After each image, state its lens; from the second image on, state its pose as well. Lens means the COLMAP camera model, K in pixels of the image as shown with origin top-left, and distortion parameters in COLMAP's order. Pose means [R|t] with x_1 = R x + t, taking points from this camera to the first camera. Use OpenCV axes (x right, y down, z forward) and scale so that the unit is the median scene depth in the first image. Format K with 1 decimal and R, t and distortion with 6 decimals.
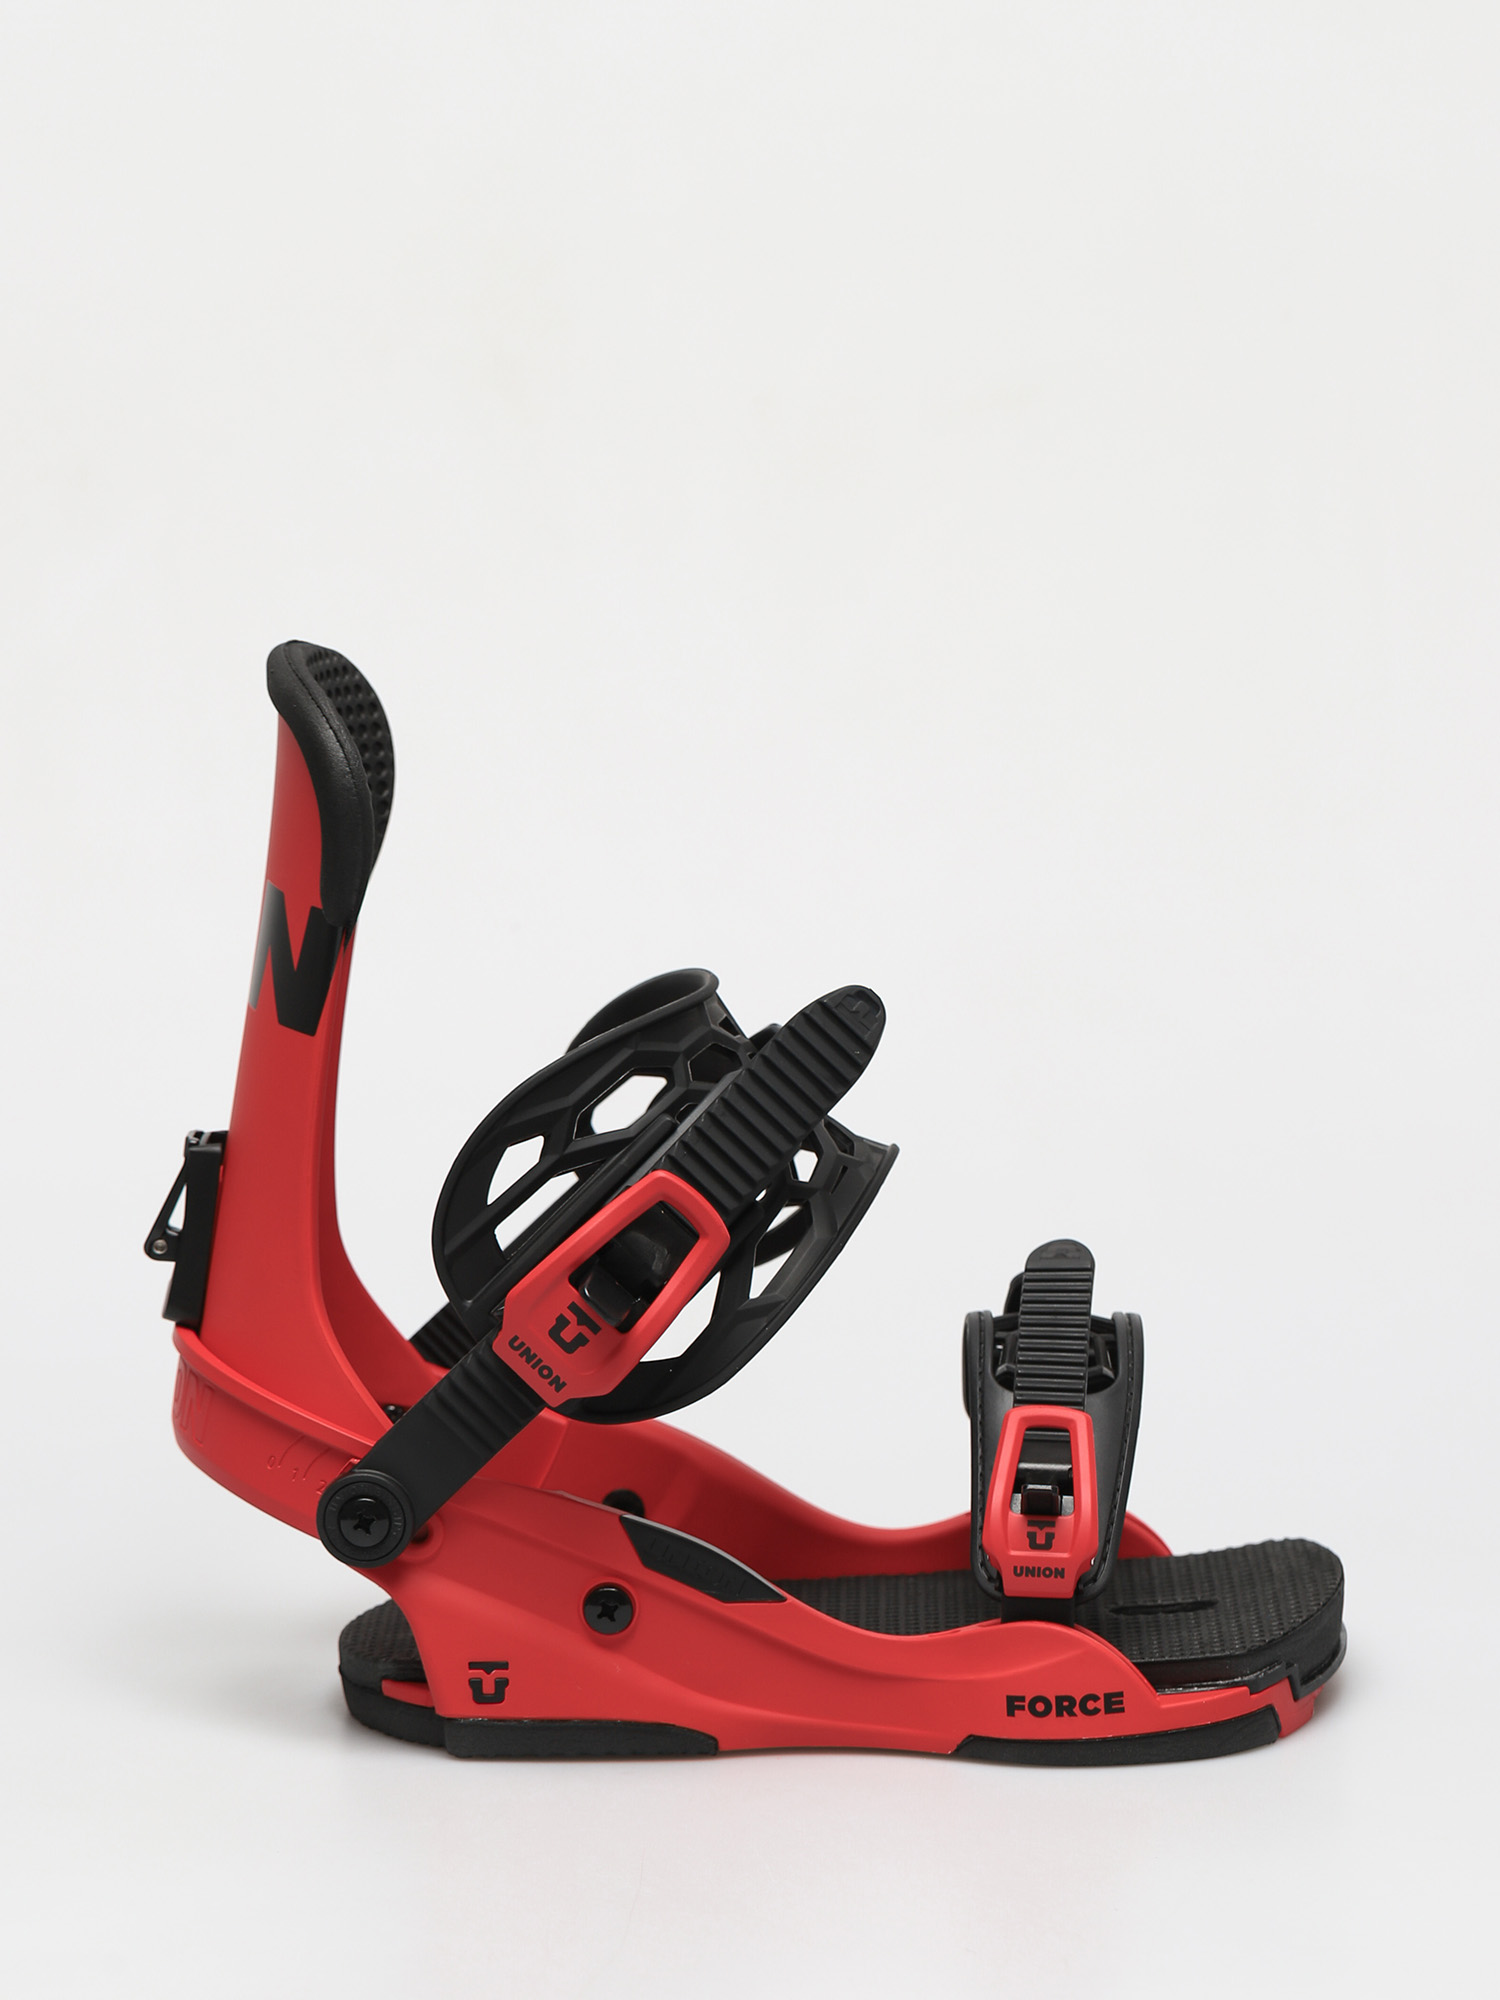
lens RADIAL K [[6270.0, 0, 750.0], [0, 6270.0, 1000.0], [0, 0, 1]] dist [-0.009497, 0.521512]
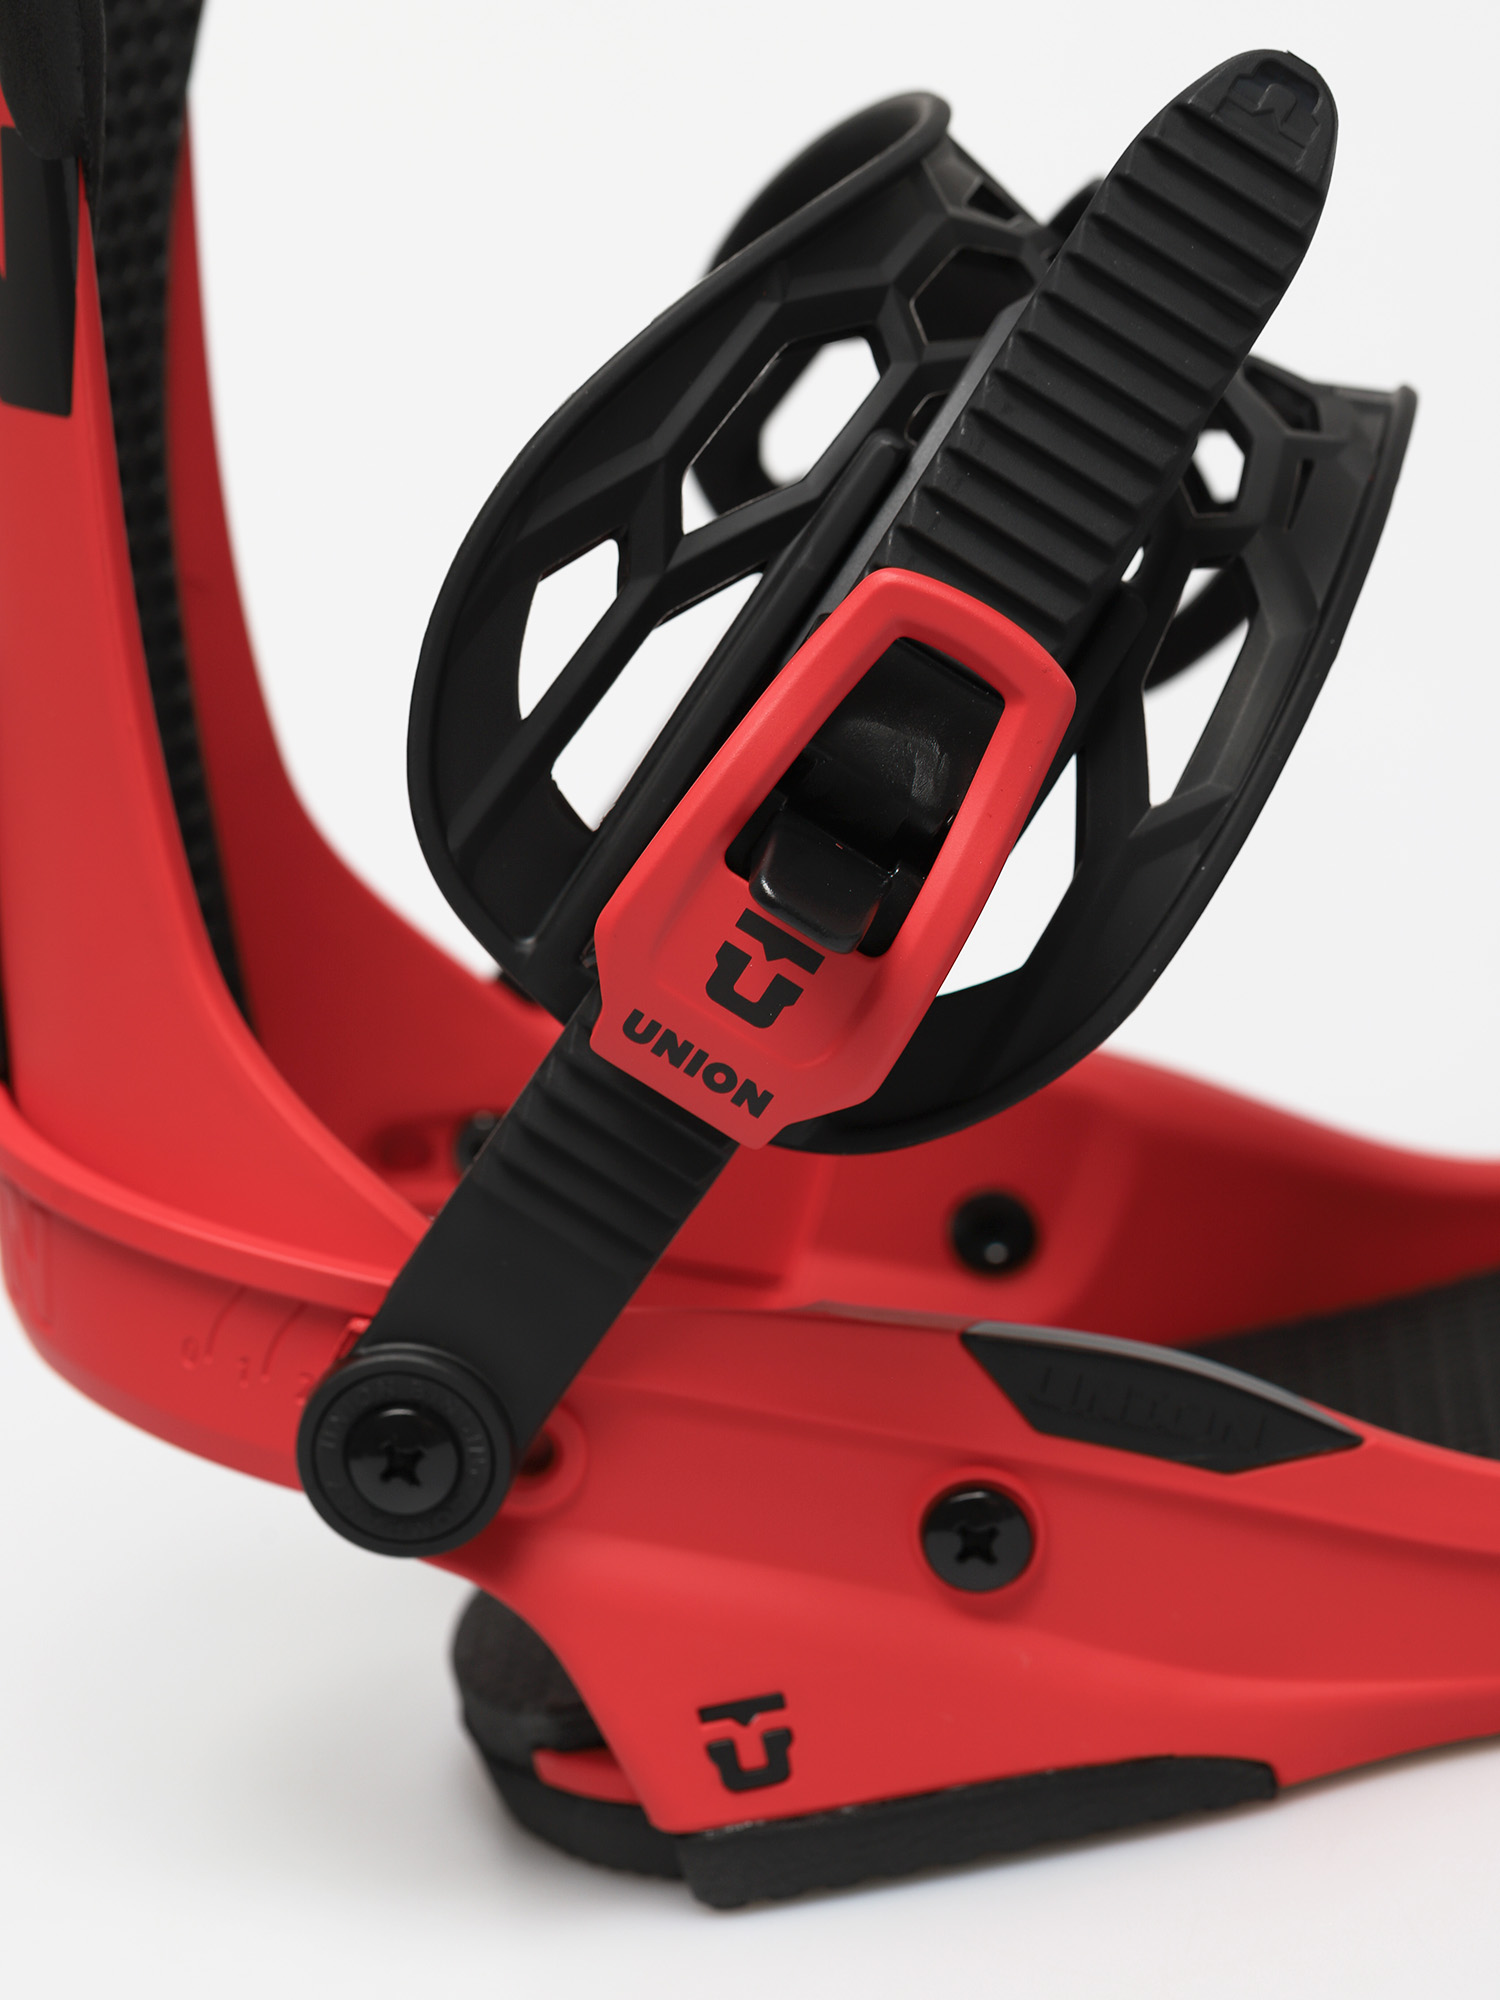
lens RADIAL K [[6270.0, 0, 750.0], [0, 6270.0, 1000.0], [0, 0, 1]] dist [-0.009497, 0.521512]
pose [[0.977455, -0.191778, -0.088337, 0.008617], [0.201373, 0.972515, 0.116889, 0.003806], [0.063492, -0.132042, 0.989209, 0.560686]]
